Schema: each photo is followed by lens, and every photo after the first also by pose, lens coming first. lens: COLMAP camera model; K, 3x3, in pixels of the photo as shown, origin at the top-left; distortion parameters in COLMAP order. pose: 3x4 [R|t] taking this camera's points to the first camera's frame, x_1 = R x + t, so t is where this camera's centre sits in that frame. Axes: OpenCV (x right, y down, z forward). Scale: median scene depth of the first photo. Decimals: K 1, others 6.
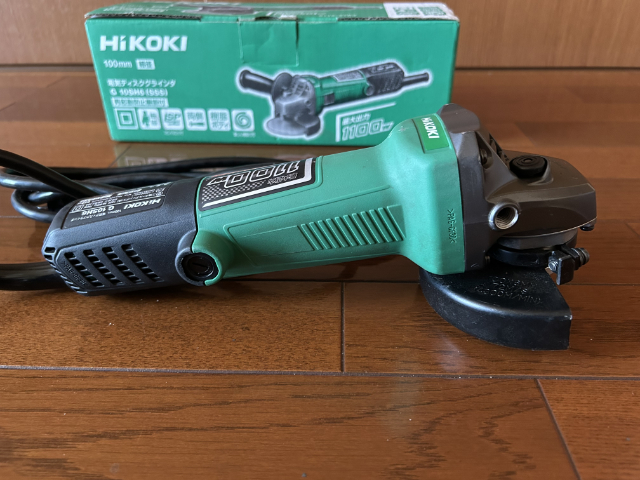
lens RADIAL K [[529.1, 0, 312.2], [0, 529.1, 240.2], [0, 0, 1]] dist [-0.002985, -0.011417]
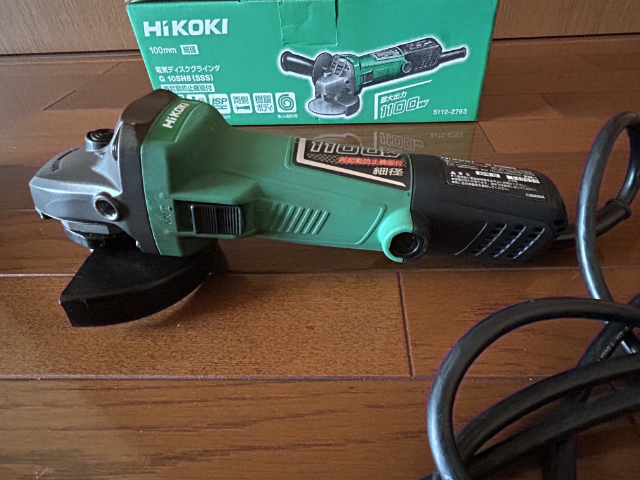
lens RADIAL K [[432.6, 0, 334.9], [0, 432.6, 275.2], [0, 0, 1]] dist [-0.002489, 0.000273]
pose [[0.999368, -0.029841, -0.019300, -0.029249], [0.032772, 0.983899, 0.175694, -0.038408], [0.013747, -0.176216, 0.984256, 0.096280]]
